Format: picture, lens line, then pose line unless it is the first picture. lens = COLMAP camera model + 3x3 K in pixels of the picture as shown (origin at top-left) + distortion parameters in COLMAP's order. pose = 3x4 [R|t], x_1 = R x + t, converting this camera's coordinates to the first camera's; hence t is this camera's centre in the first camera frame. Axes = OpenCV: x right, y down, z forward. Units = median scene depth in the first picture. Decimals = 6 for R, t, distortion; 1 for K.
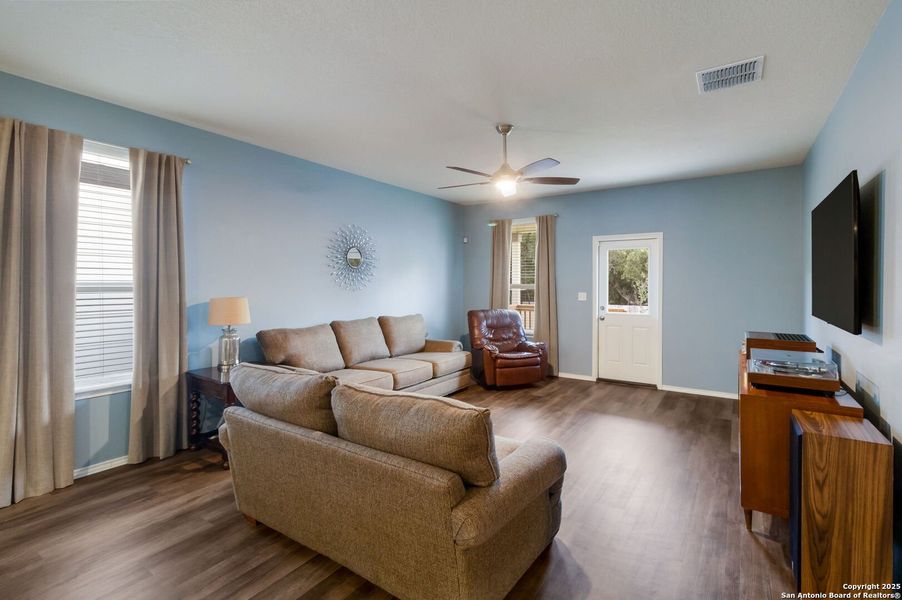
lens RADIAL K [[417.0, 0, 454.3], [0, 417.0, 289.8], [0, 0, 1]] dist [-0.002964, 0.000187]
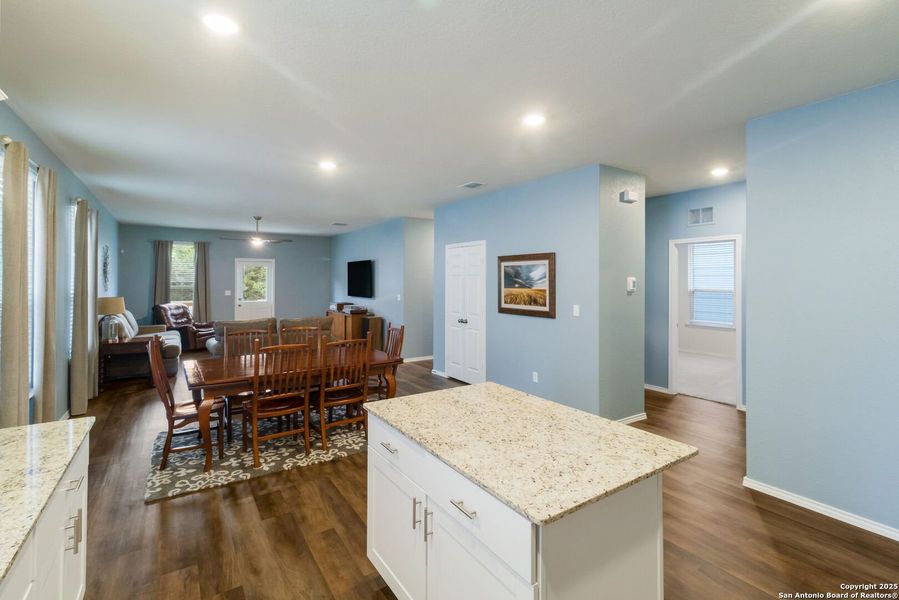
lens RADIAL K [[417.7, 0, 460.3], [0, 417.7, 281.3], [0, 0, 1]] dist [0.010200, -0.000037]
pose [[0.363374, -0.000111, 0.931643, -1.033268], [0.013145, 0.999901, -0.005008, -0.011875], [-0.931551, 0.014066, 0.363339, -0.550920]]
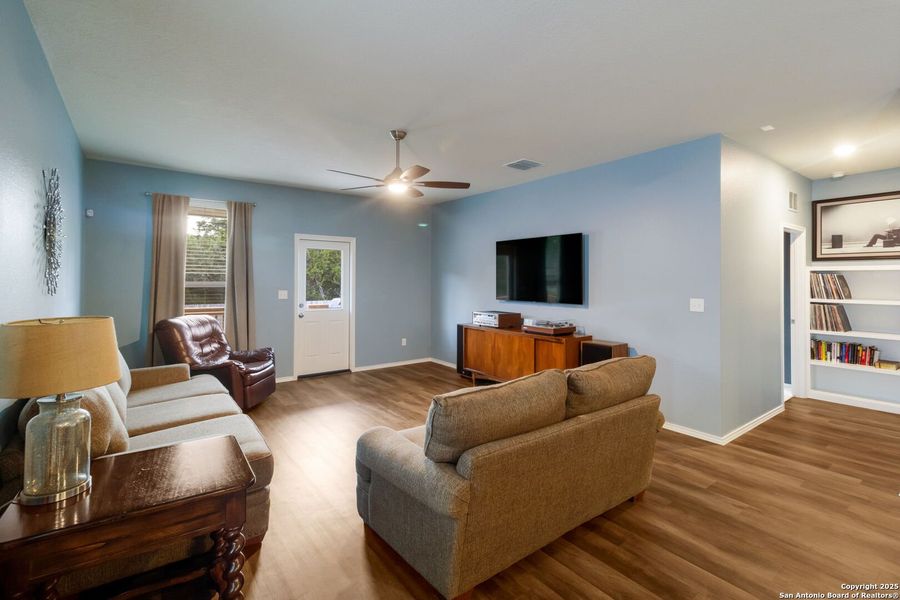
lens RADIAL K [[423.1, 0, 463.2], [0, 423.1, 281.2], [0, 0, 1]] dist [0.003095, 0.000069]
pose [[0.312678, -0.001392, 0.949858, -0.538129], [0.011495, 0.999931, -0.002318, -0.008426], [-0.949790, 0.011643, 0.312673, 0.333522]]
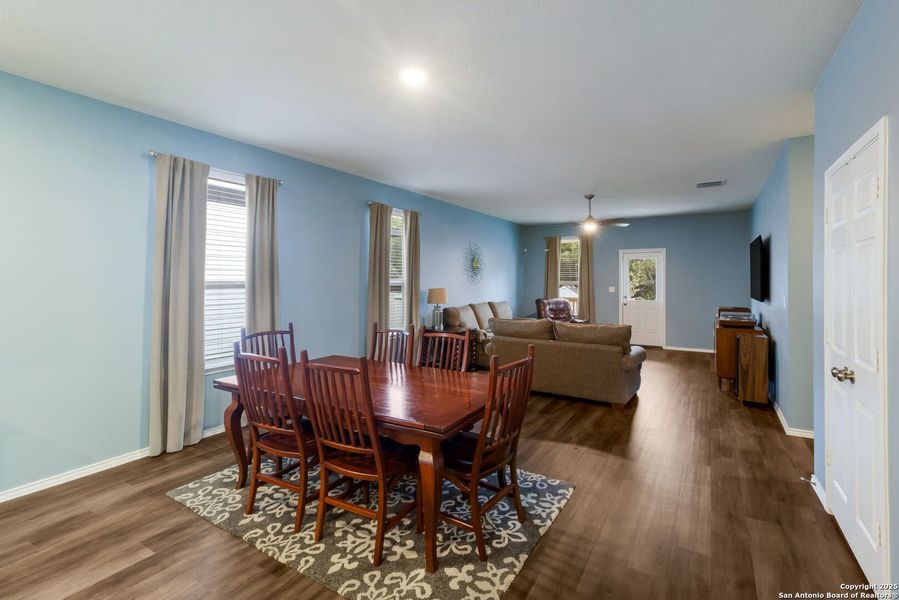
lens RADIAL K [[417.7, 0, 460.3], [0, 417.7, 281.3], [0, 0, 1]] dist [0.010200, -0.000037]
pose [[0.998164, -0.000354, 0.060560, -0.363359], [0.001289, 0.999880, -0.015406, 0.009155], [-0.060548, 0.015455, 0.998046, -0.519224]]
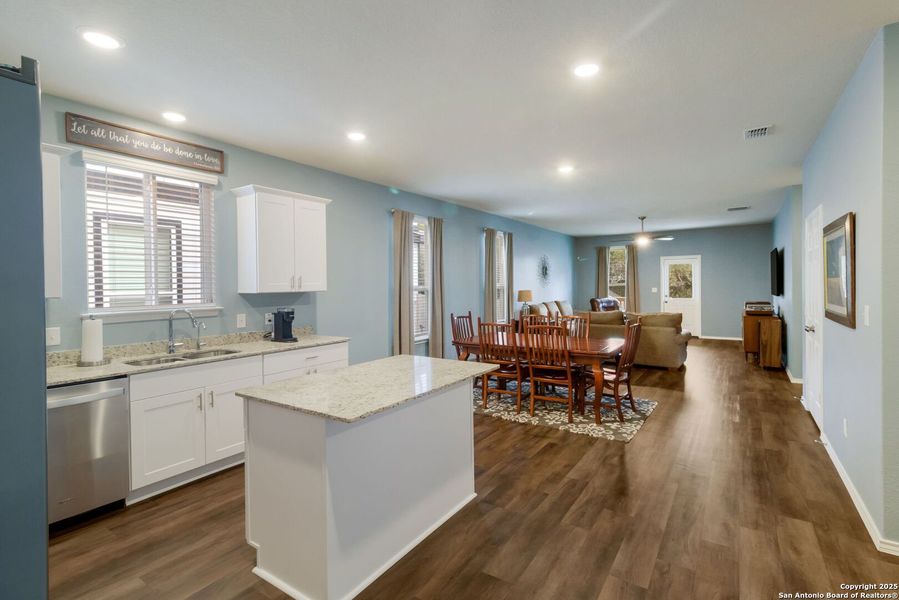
lens RADIAL K [[421.3, 0, 455.2], [0, 421.3, 290.4], [0, 0, 1]] dist [0.004412, 0.000346]
pose [[0.999879, -0.014257, 0.006263, -0.628336], [0.014285, 0.999888, -0.004377, 0.015213], [-0.006200, 0.004466, 0.999971, -0.909105]]
